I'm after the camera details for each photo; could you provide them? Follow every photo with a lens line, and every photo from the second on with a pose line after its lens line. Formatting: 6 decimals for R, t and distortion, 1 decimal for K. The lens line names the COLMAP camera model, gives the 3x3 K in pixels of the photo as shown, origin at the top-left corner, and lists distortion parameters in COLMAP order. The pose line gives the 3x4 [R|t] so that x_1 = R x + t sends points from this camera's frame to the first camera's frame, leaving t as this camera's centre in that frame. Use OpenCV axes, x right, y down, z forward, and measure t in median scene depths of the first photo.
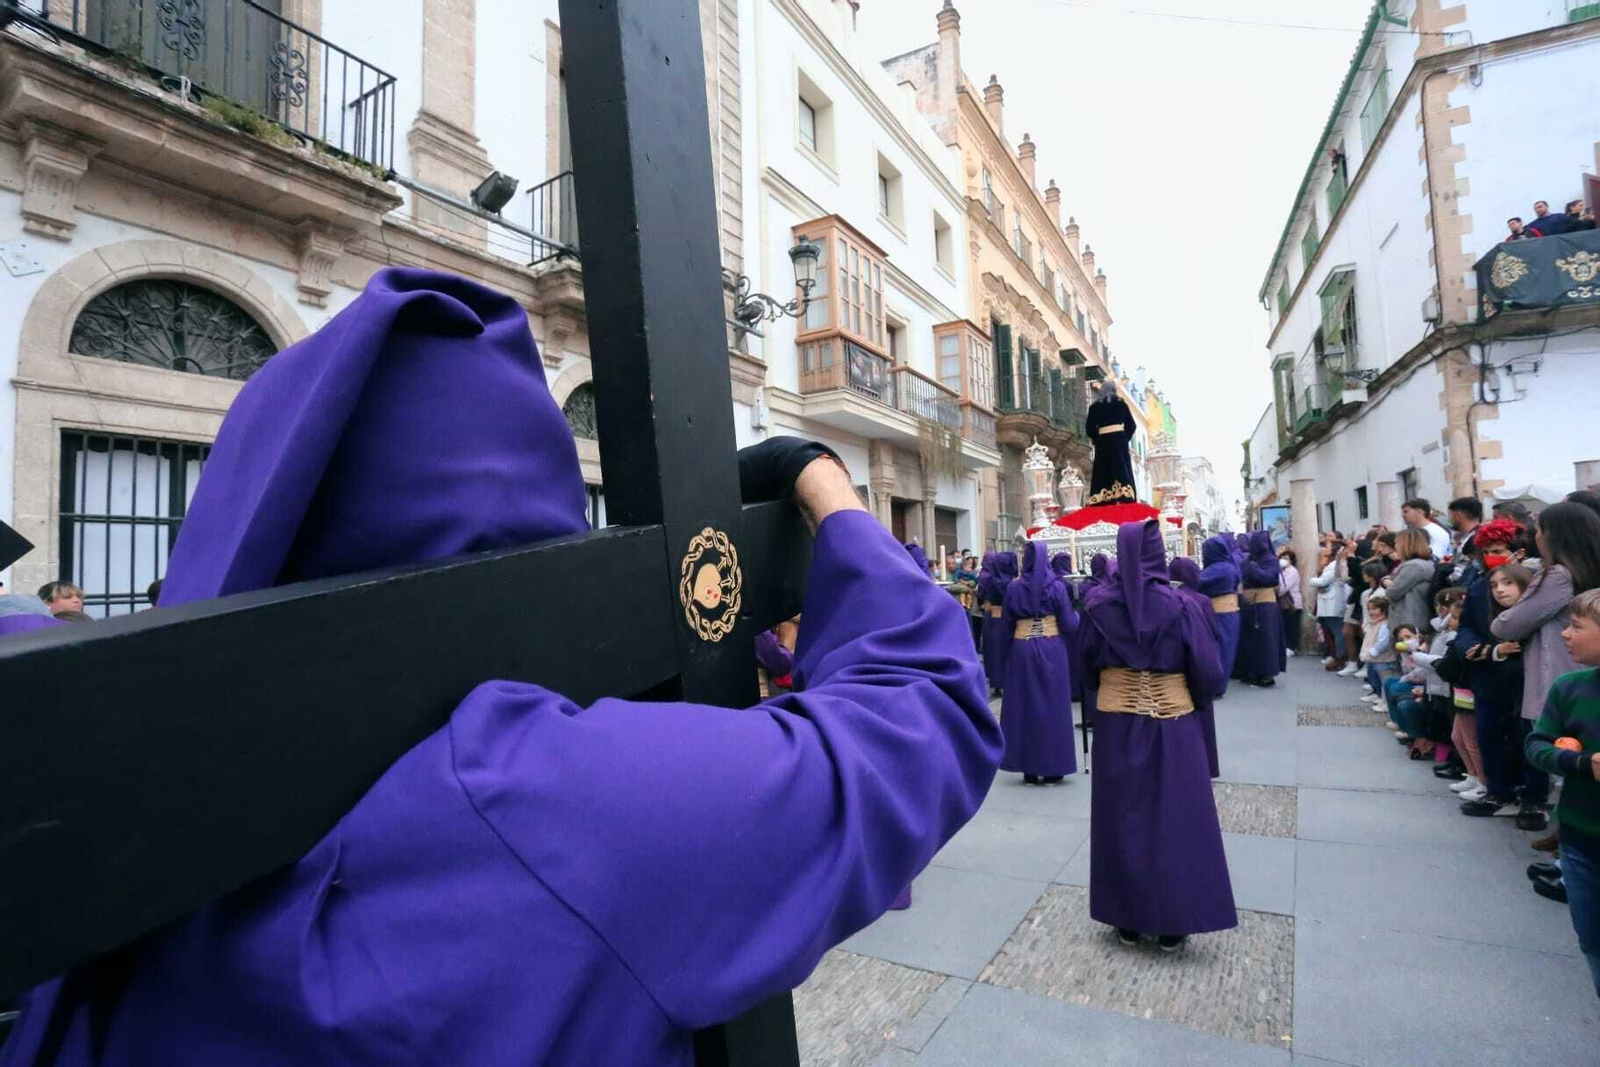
lens RADIAL K [[782.7, 0, 801.8], [0, 782.7, 541.6], [0, 0, 1]] dist [-0.076132, 0.031229]
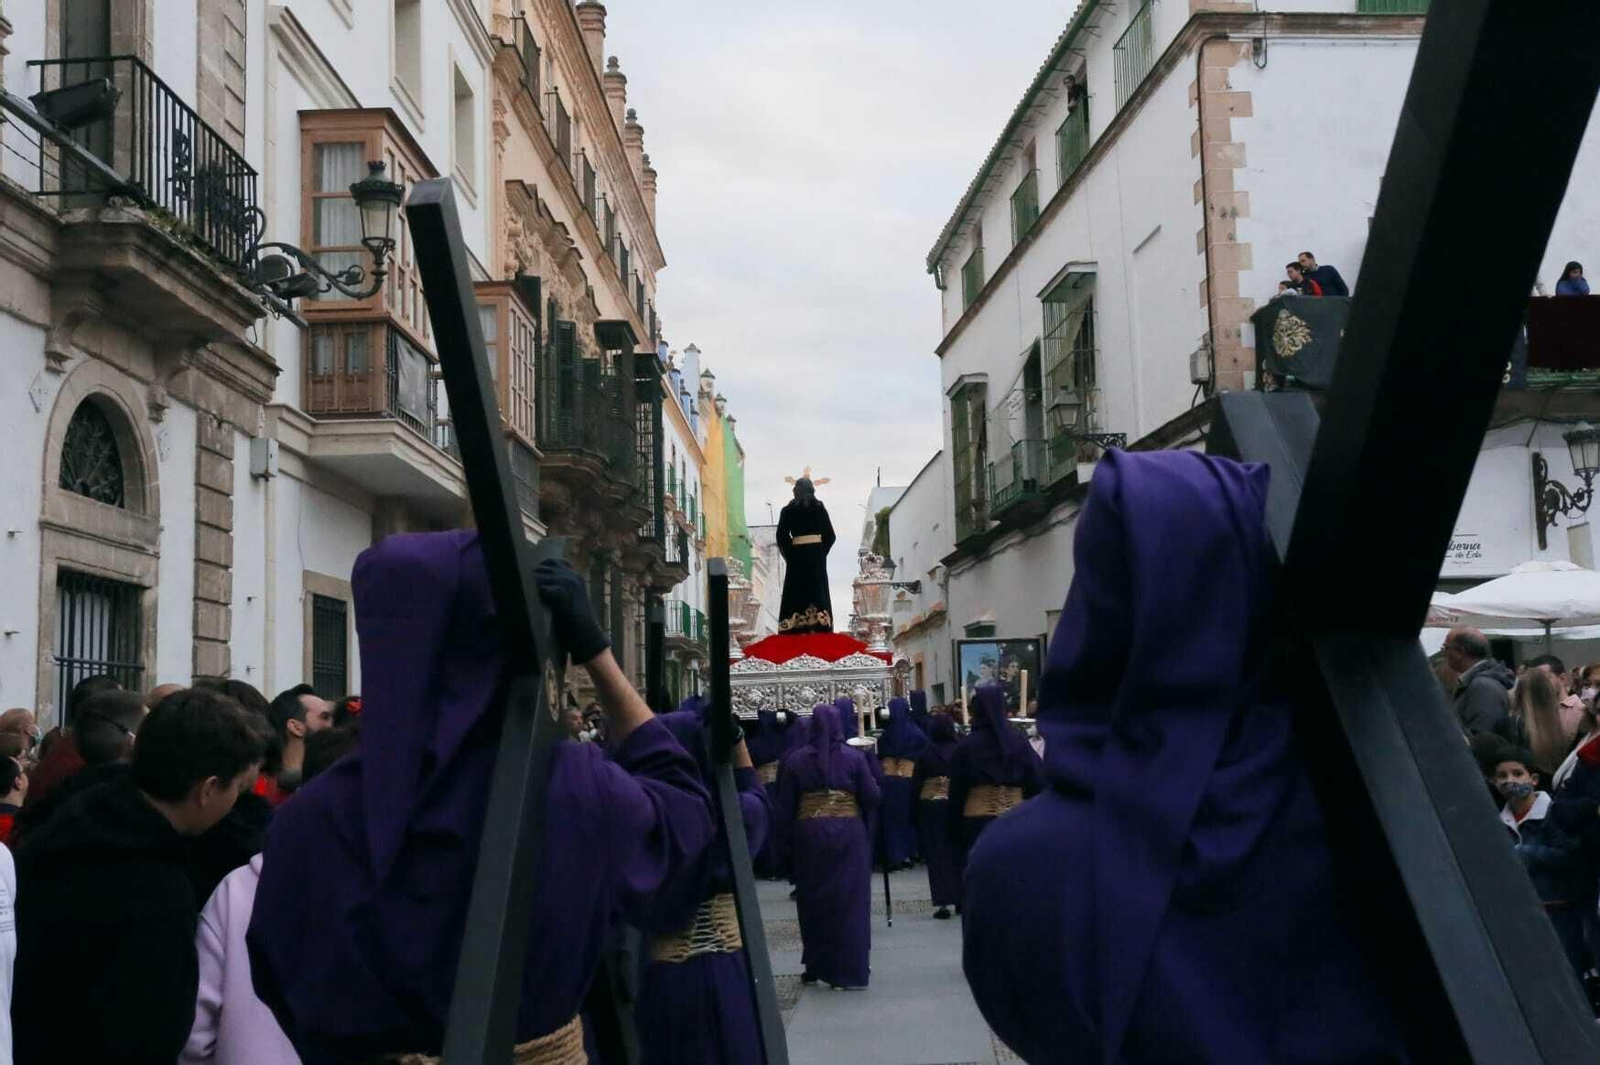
lens RADIAL K [[1885.5, 0, 800.0], [0, 1885.5, 532.5], [0, 0, 1]] dist [0.146660, 0.034697]
pose [[0.867378, 0.061664, 0.493814, -0.344982], [-0.020669, 0.995901, -0.088056, 0.006233], [-0.497220, 0.066172, 0.865097, -0.329138]]
